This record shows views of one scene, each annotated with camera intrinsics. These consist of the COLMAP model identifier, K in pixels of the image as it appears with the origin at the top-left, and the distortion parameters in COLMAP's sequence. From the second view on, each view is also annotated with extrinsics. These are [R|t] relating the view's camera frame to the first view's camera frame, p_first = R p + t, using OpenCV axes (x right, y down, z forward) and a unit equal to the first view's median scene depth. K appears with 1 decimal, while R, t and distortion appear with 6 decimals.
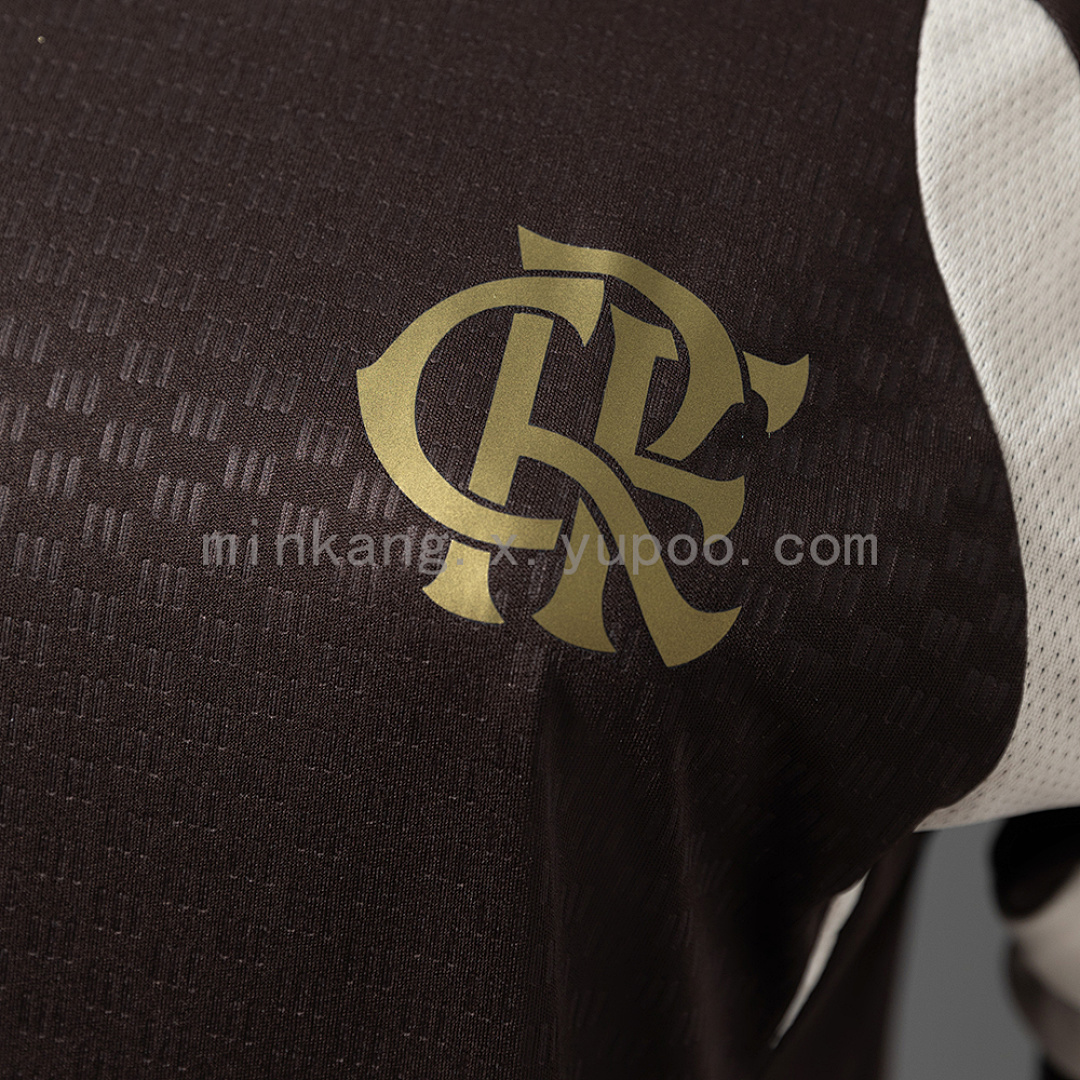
lens RADIAL K [[2748.0, 0, 536.3], [0, 2748.0, 532.6], [0, 0, 1]] dist [-0.001191, 0.000000]
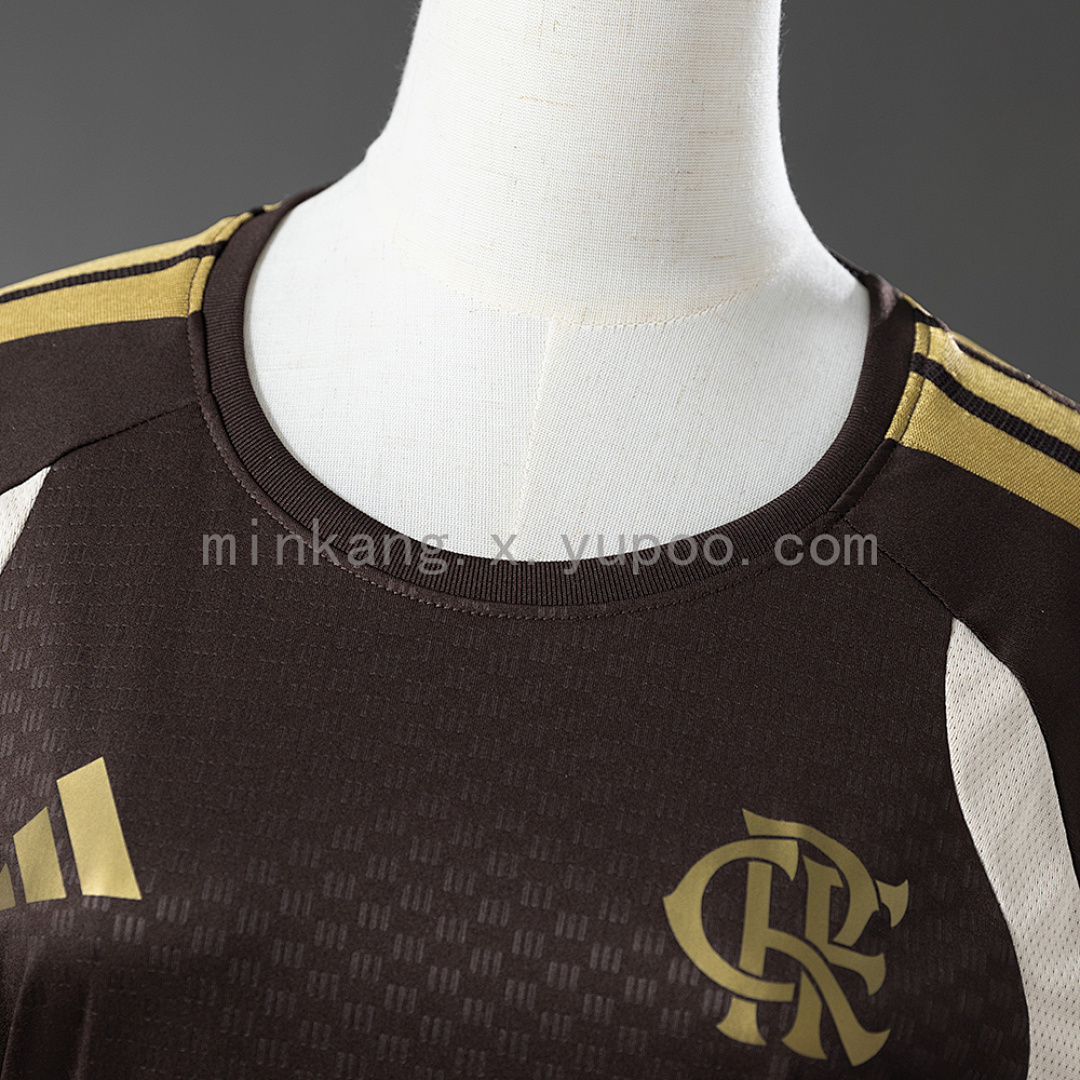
lens RADIAL K [[2505.4, 0, 539.3], [0, 2505.4, 540.1], [0, 0, 1]] dist [-0.052866, 0.000000]
pose [[0.987513, -0.001801, 0.157526, -0.390279], [0.022191, 0.991555, -0.127776, -0.082496], [-0.155966, 0.129676, 0.979213, -0.562007]]
